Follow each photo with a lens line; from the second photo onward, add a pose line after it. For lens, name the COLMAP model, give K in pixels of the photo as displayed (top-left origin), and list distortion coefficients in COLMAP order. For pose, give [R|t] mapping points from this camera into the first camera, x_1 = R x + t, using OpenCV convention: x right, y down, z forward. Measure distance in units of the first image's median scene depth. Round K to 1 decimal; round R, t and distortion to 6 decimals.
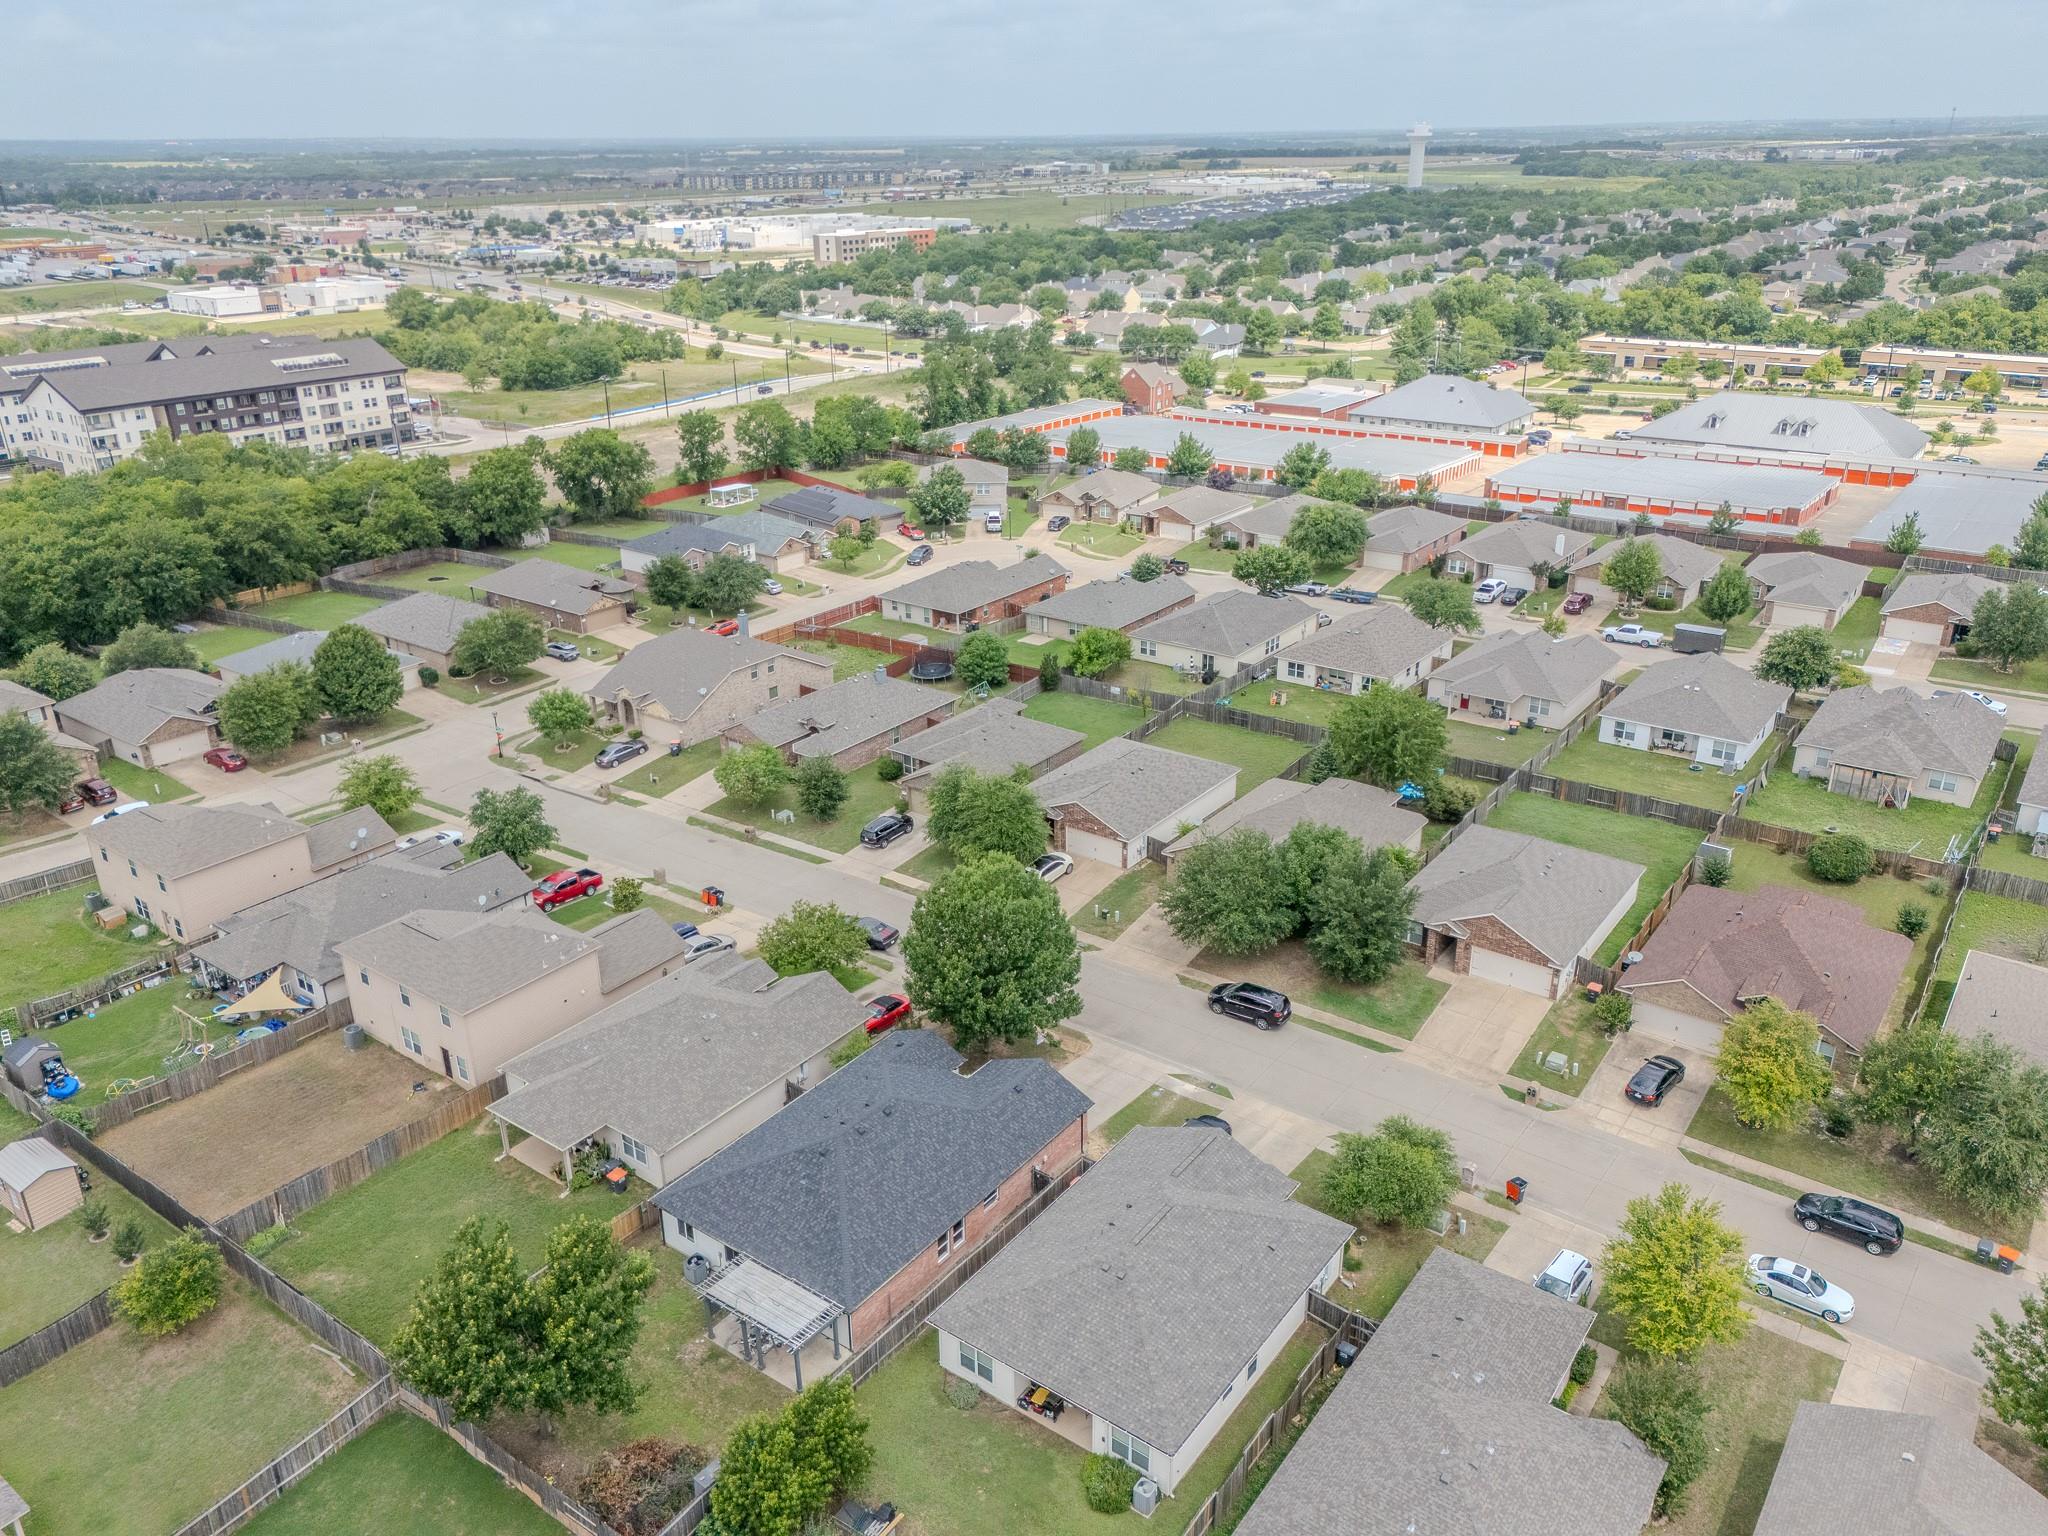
lens RADIAL K [[1492.7, 0, 1024.0], [0, 1492.7, 768.0], [0, 0, 1]] dist [0.080036, -0.080698]
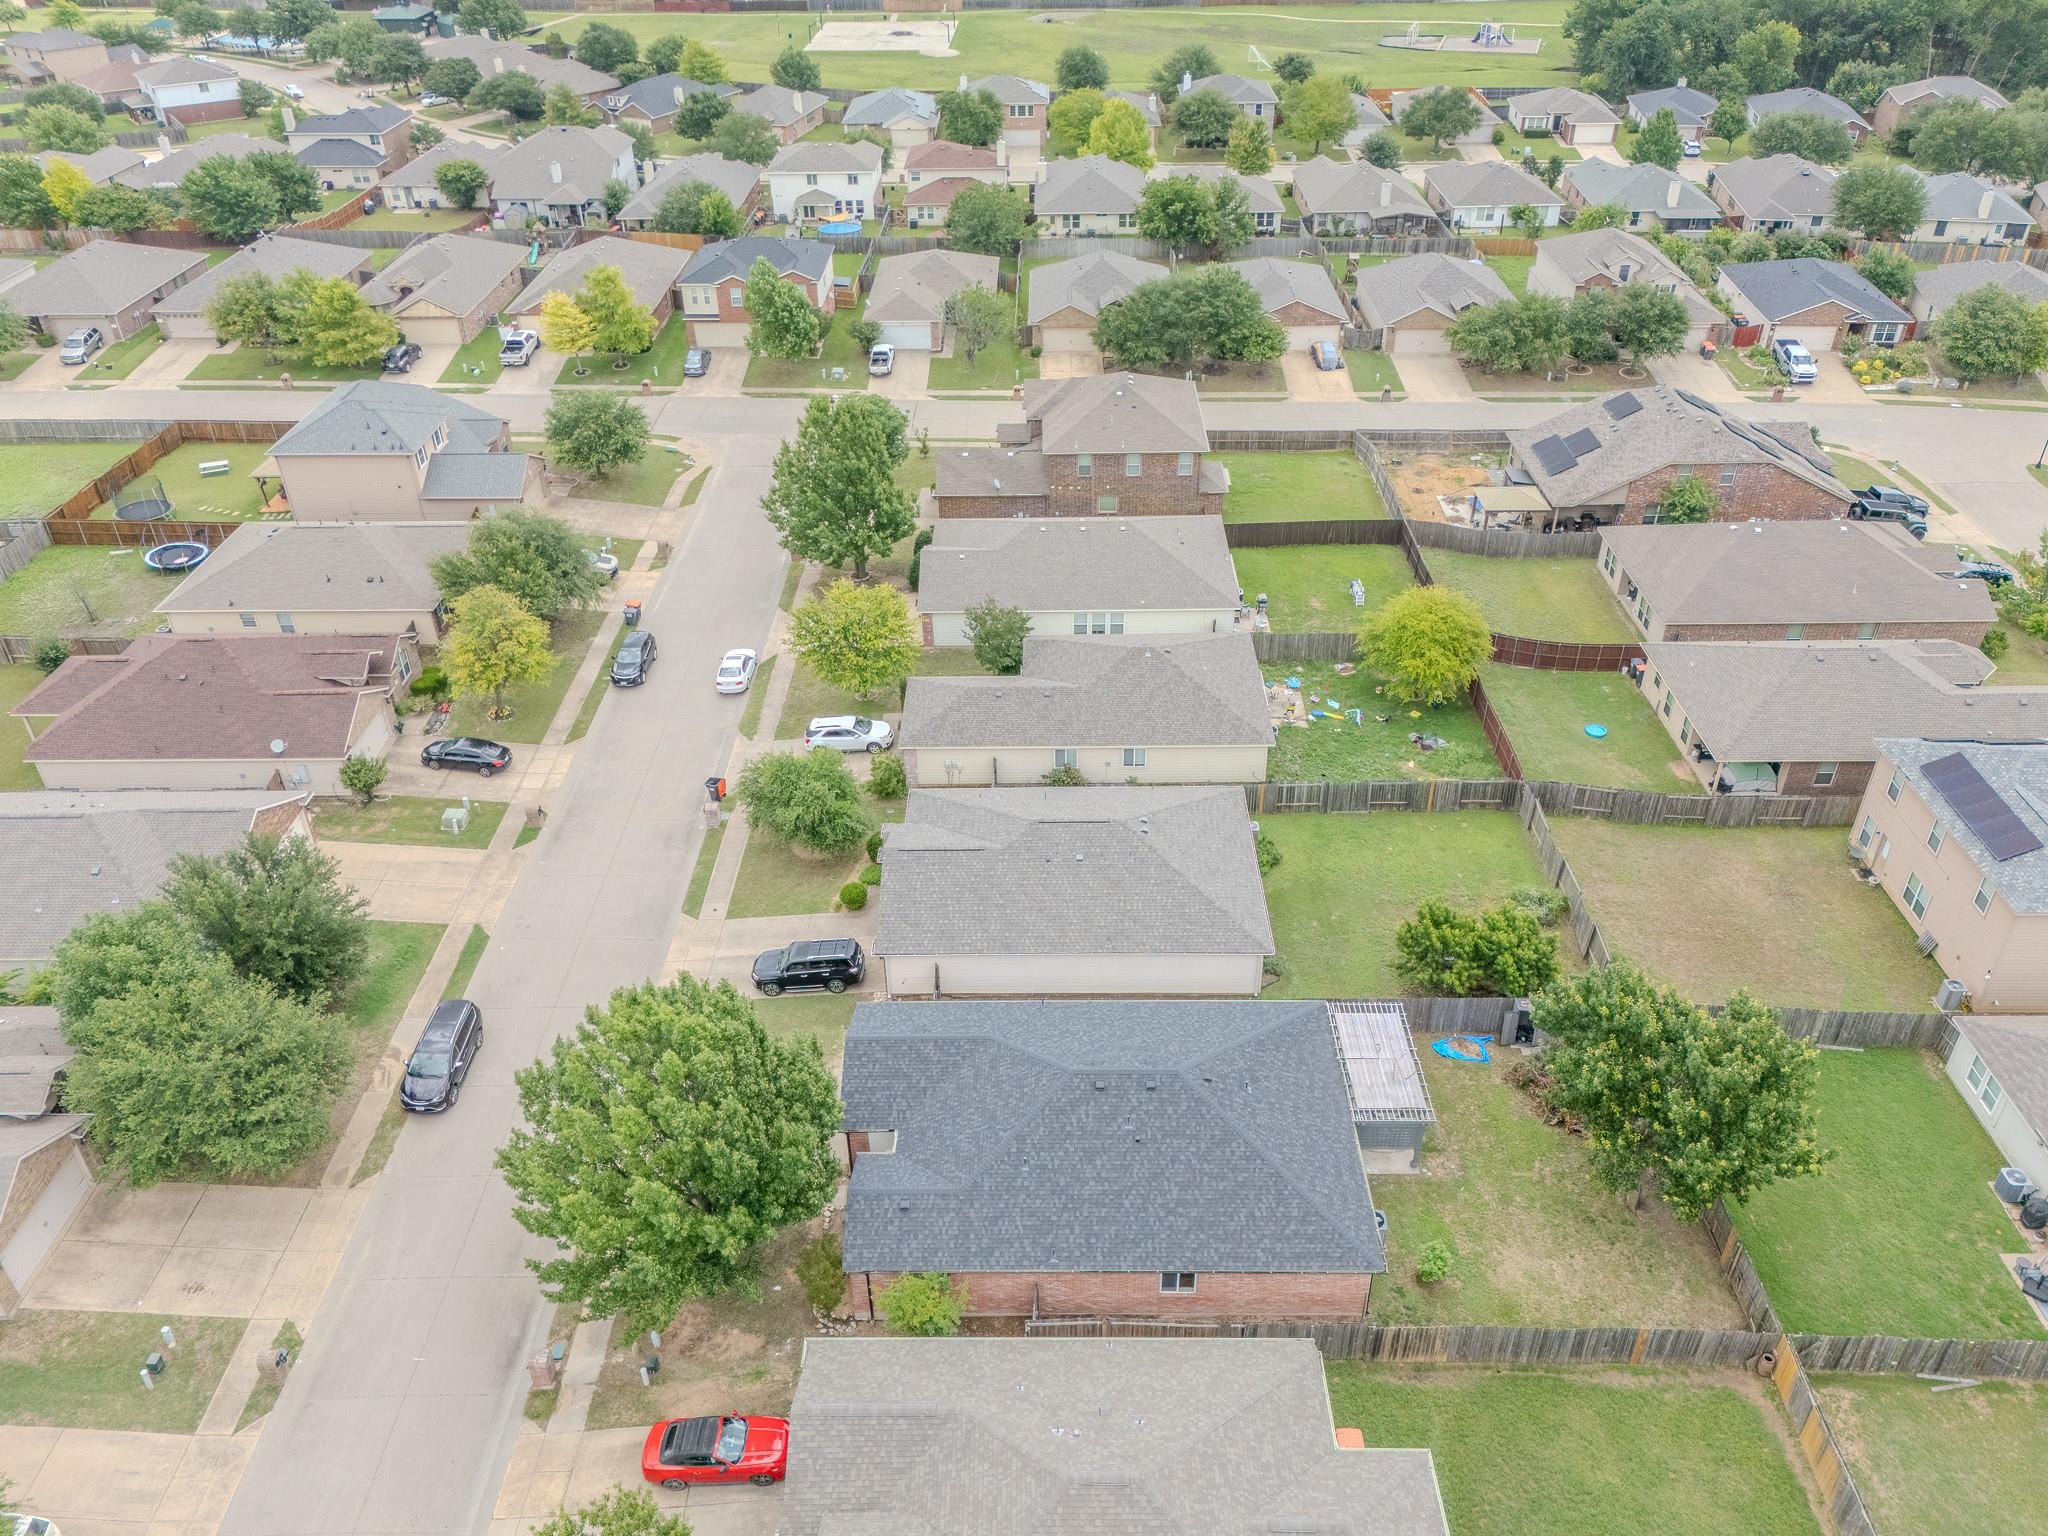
lens RADIAL K [[1506.8, 0, 1024.0], [0, 1506.8, 768.0], [0, 0, 1]] dist [0.079484, -0.068145]
pose [[-0.573497, -0.441163, 0.690273, -0.209028], [0.337856, 0.640242, 0.689887, -0.154923], [-0.746294, 0.628861, -0.218127, 0.437415]]
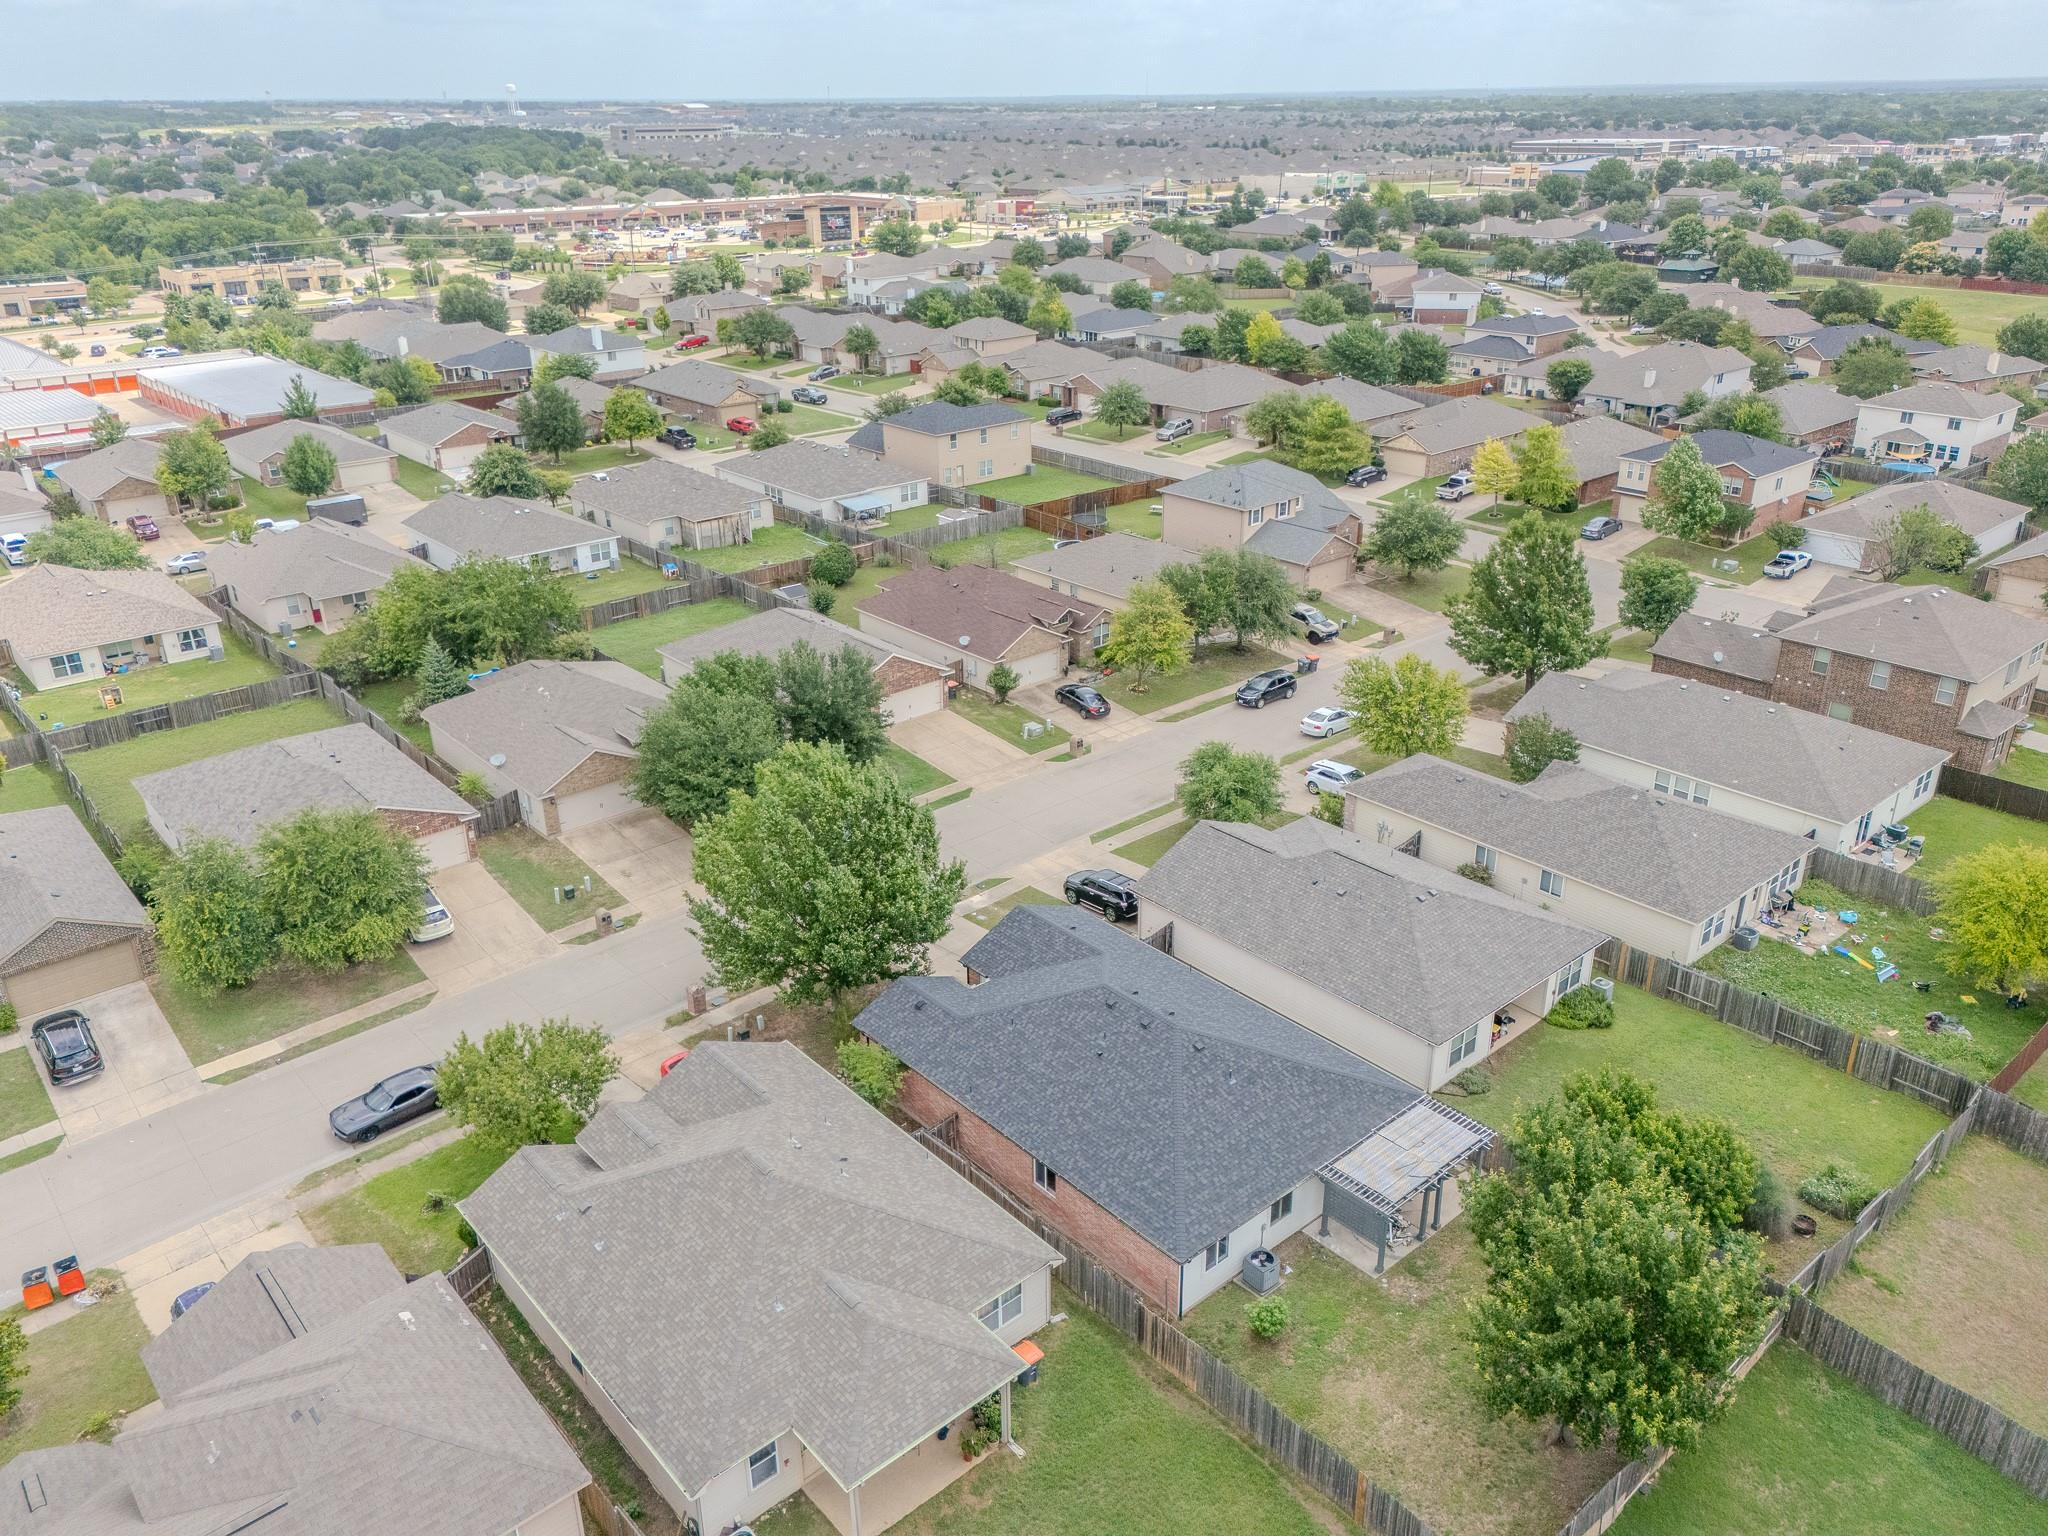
lens RADIAL K [[1492.7, 0, 1024.0], [0, 1492.7, 768.0], [0, 0, 1]] dist [0.080036, -0.080698]
pose [[0.223085, -0.390929, 0.892977, -0.296391], [0.384119, 0.877197, 0.288060, -0.045445], [-0.895927, 0.278747, 0.345852, 0.301208]]
